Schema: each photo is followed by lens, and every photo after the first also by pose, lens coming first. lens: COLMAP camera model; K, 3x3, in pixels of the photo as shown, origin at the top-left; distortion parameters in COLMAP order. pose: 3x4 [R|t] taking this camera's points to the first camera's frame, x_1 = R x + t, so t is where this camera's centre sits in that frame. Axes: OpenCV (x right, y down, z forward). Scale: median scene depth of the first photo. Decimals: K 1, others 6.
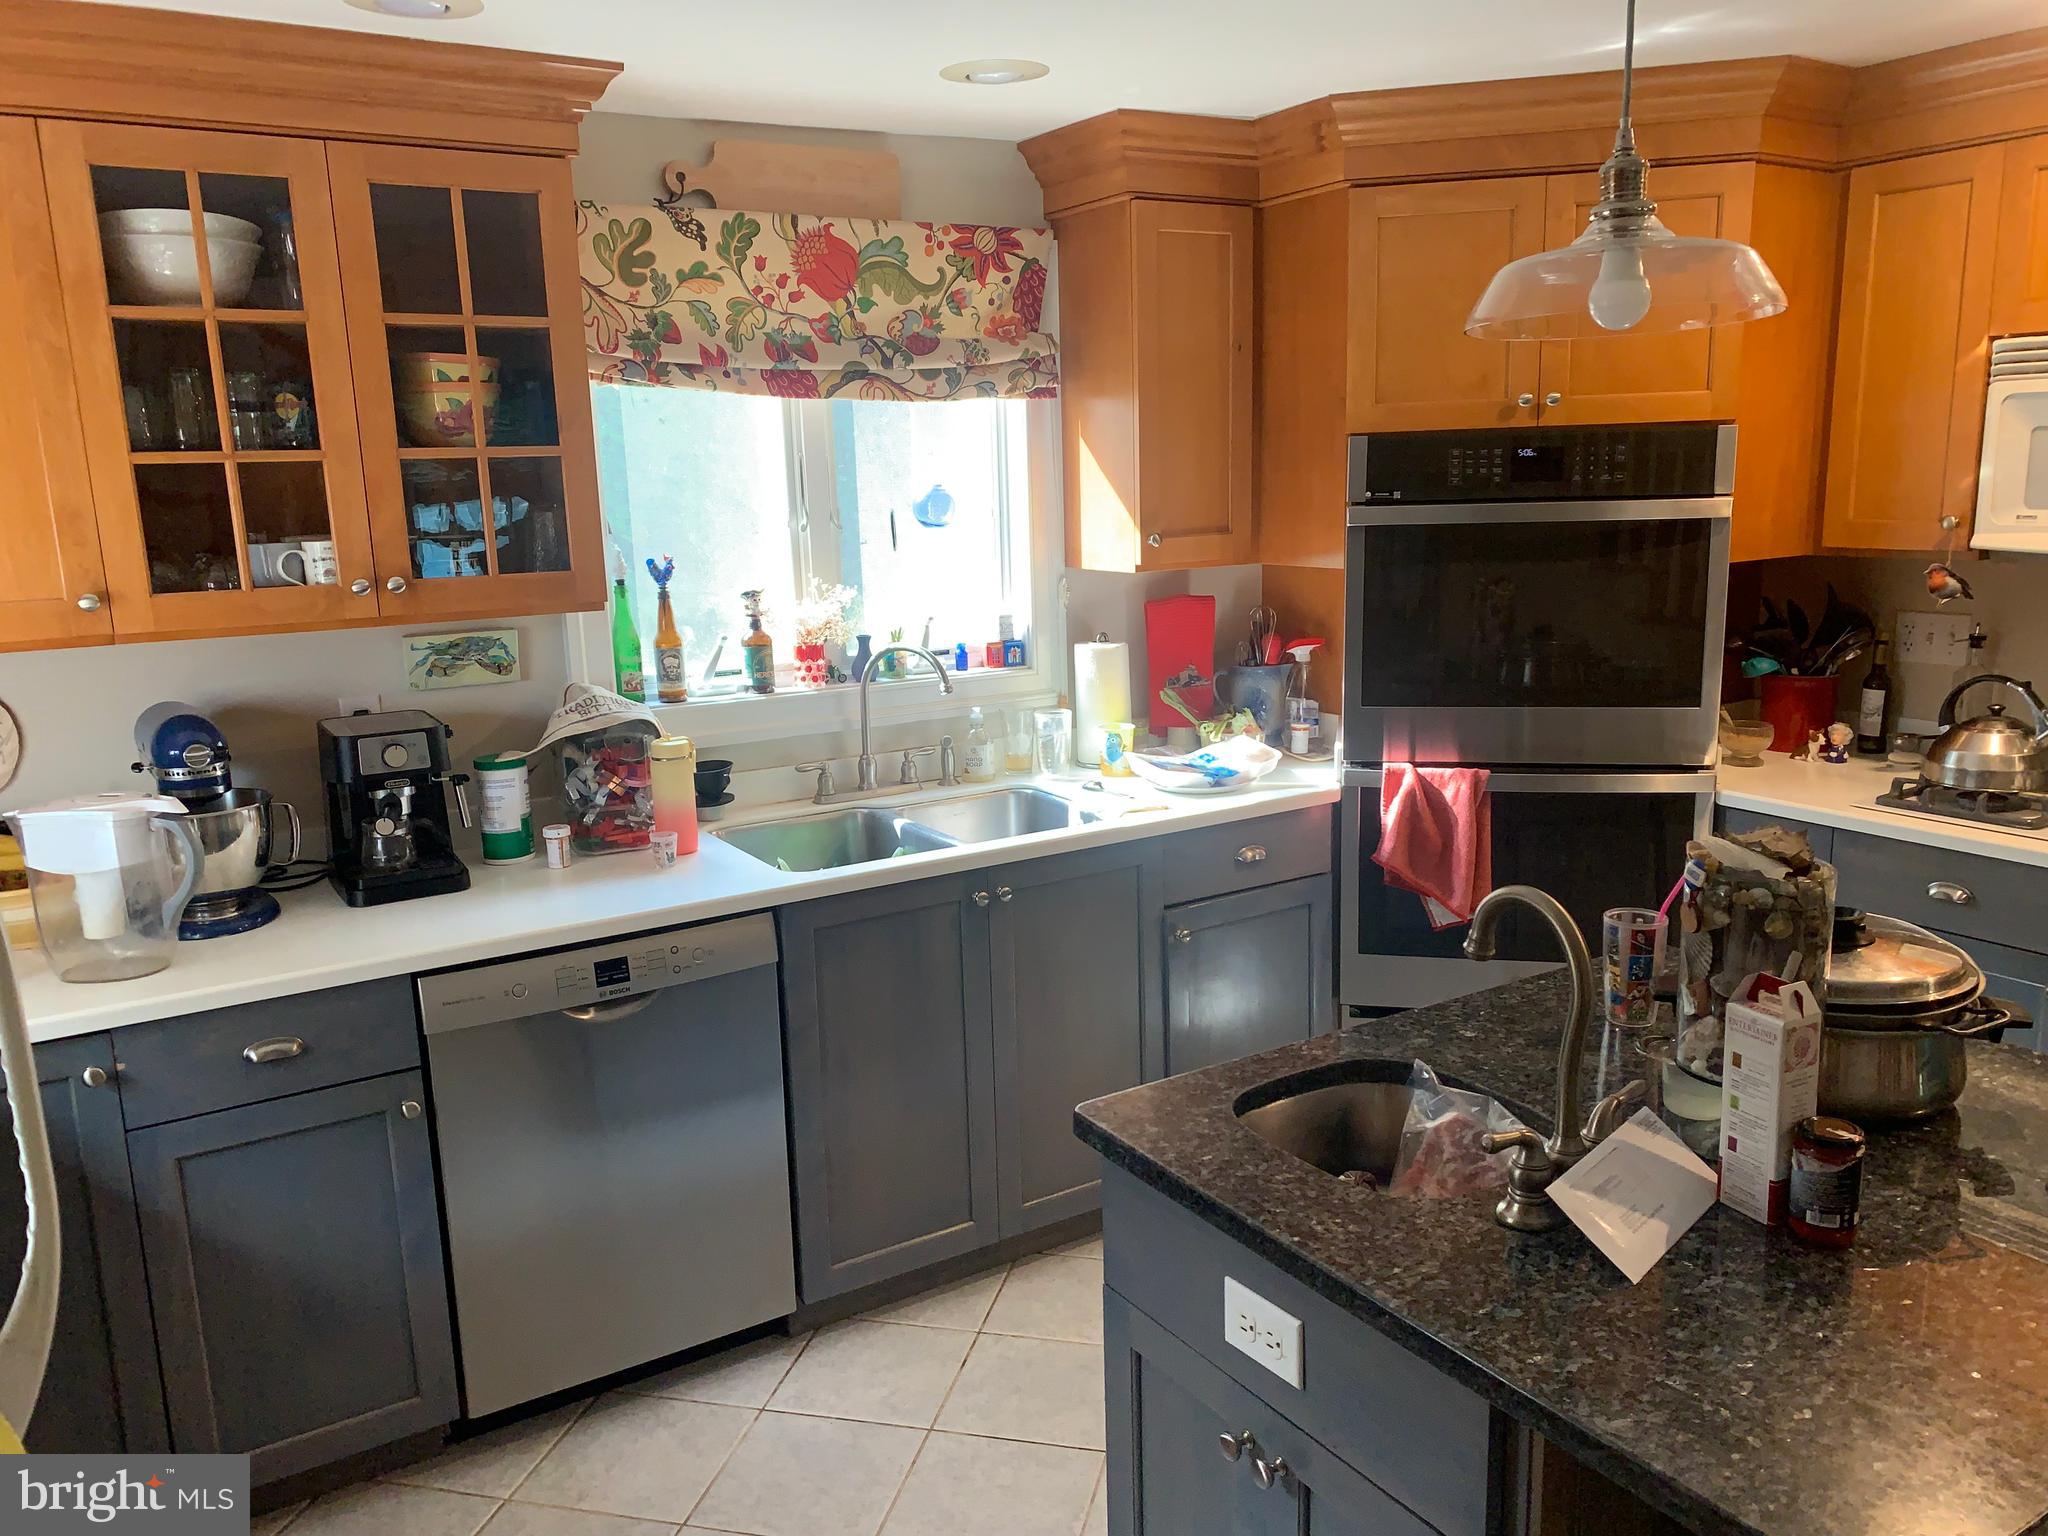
lens RADIAL K [[1571.1, 0, 1018.4], [0, 1571.1, 771.0], [0, 0, 1]] dist [0.042336, -0.023994]
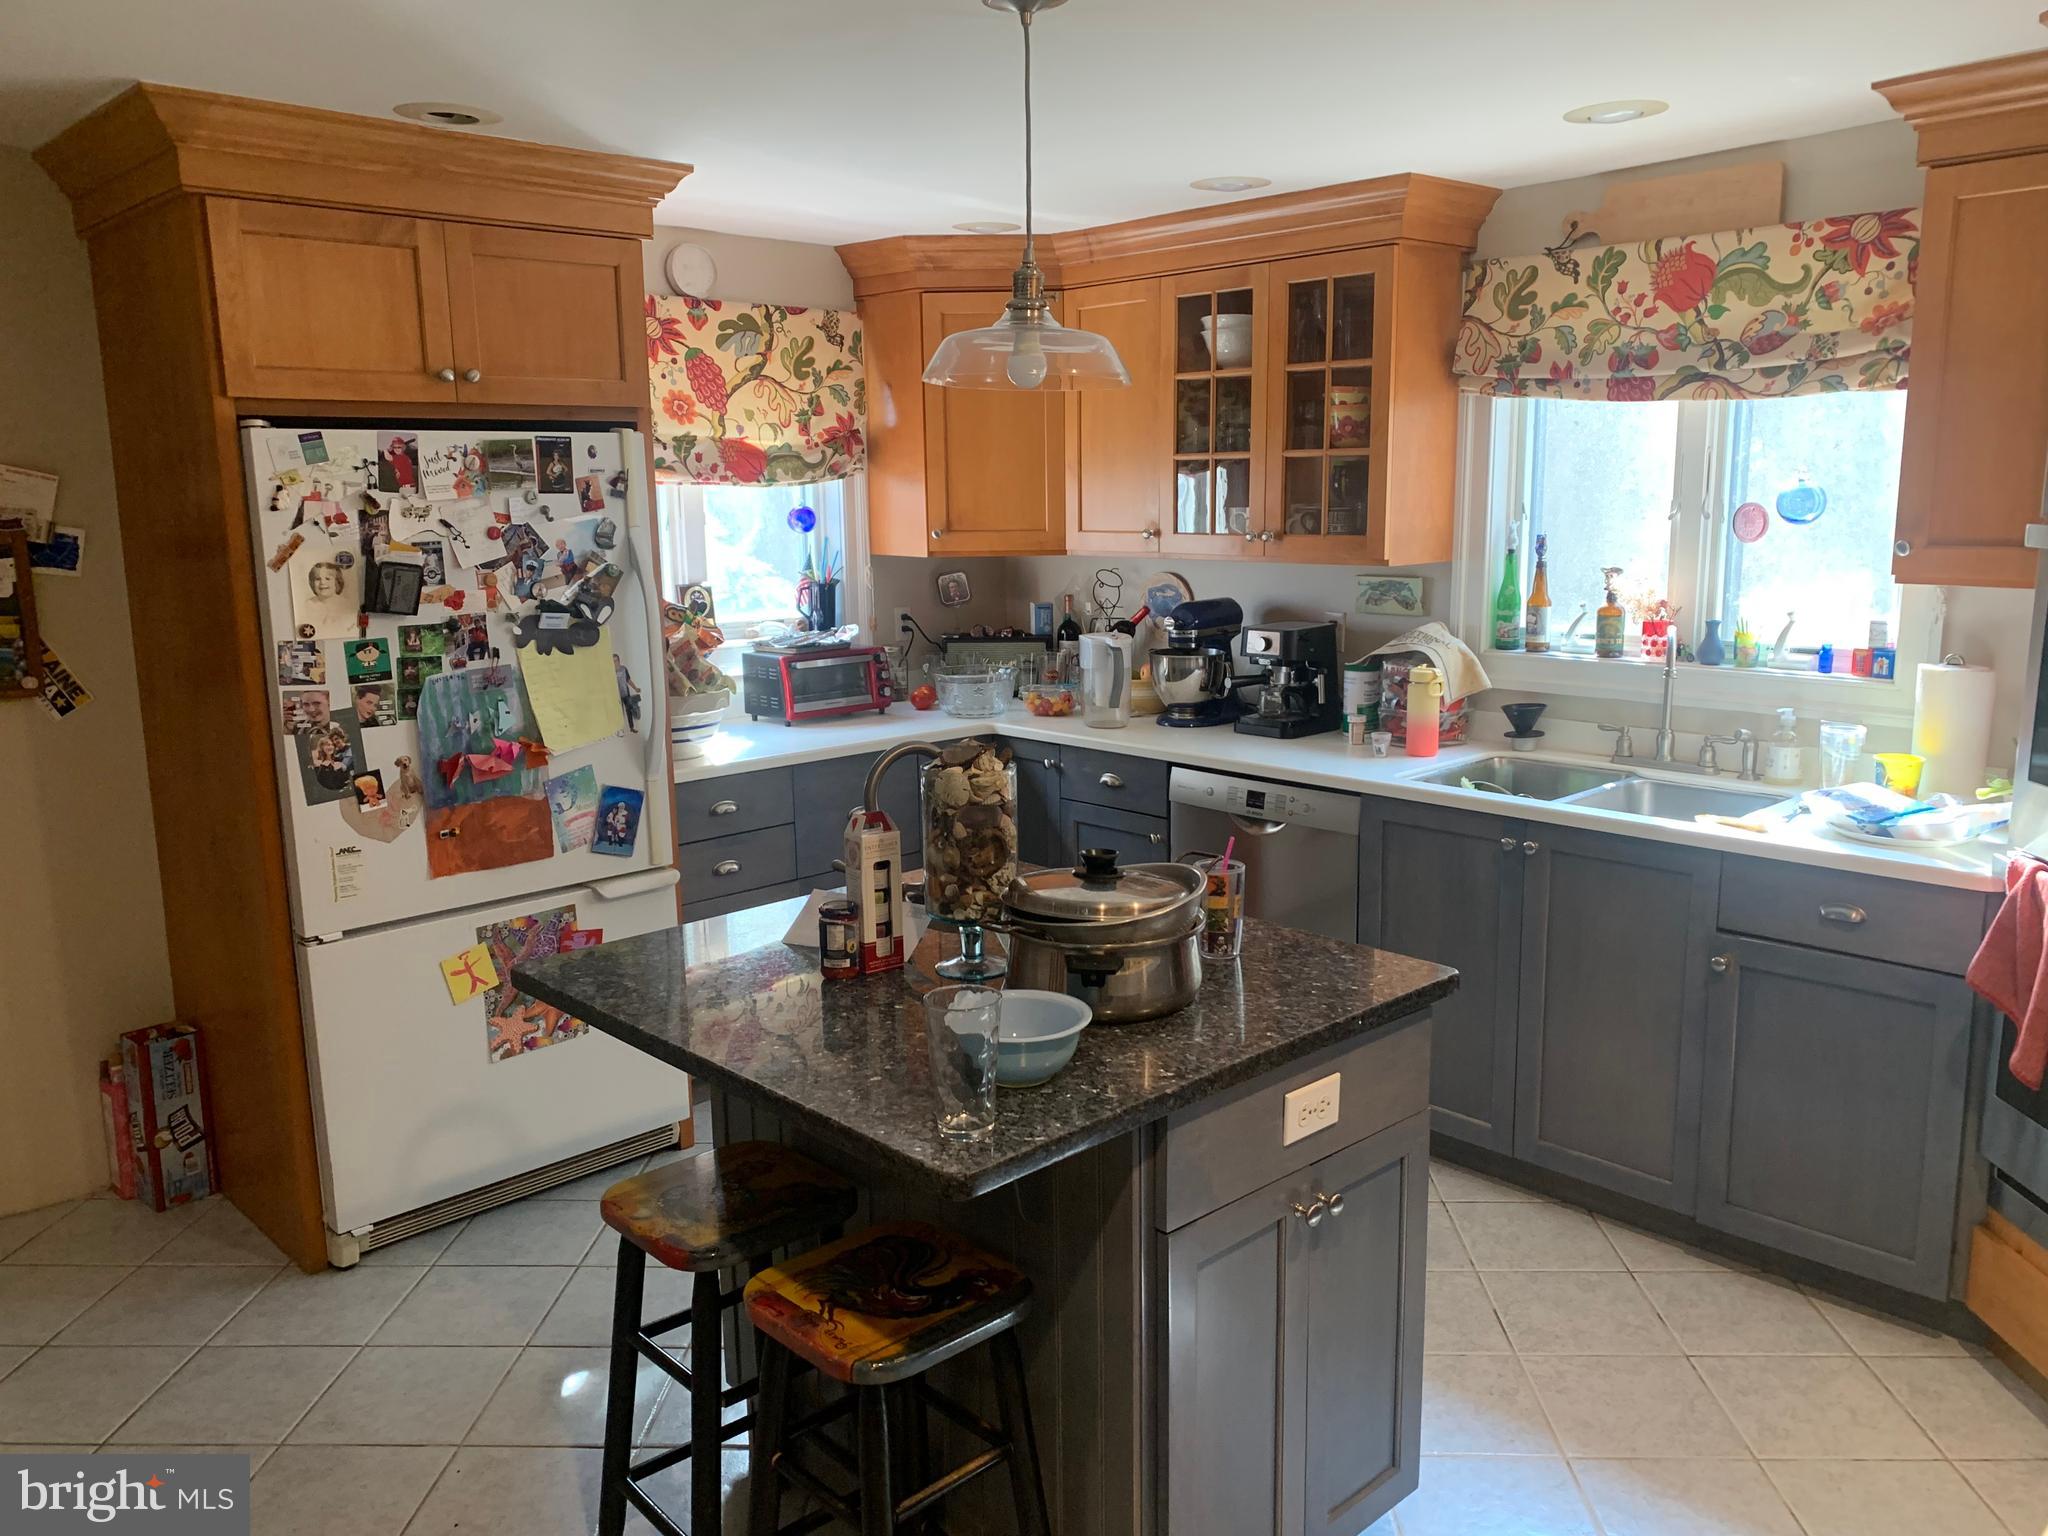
lens RADIAL K [[1571.1, 0, 1018.5], [0, 1571.1, 766.4], [0, 0, 1]] dist [0.042336, -0.023994]
pose [[0.216875, 0.197489, -0.956014, 0.902393], [-0.187995, 0.969441, 0.157616, -0.076879], [0.957926, 0.145543, 0.247375, 0.325309]]
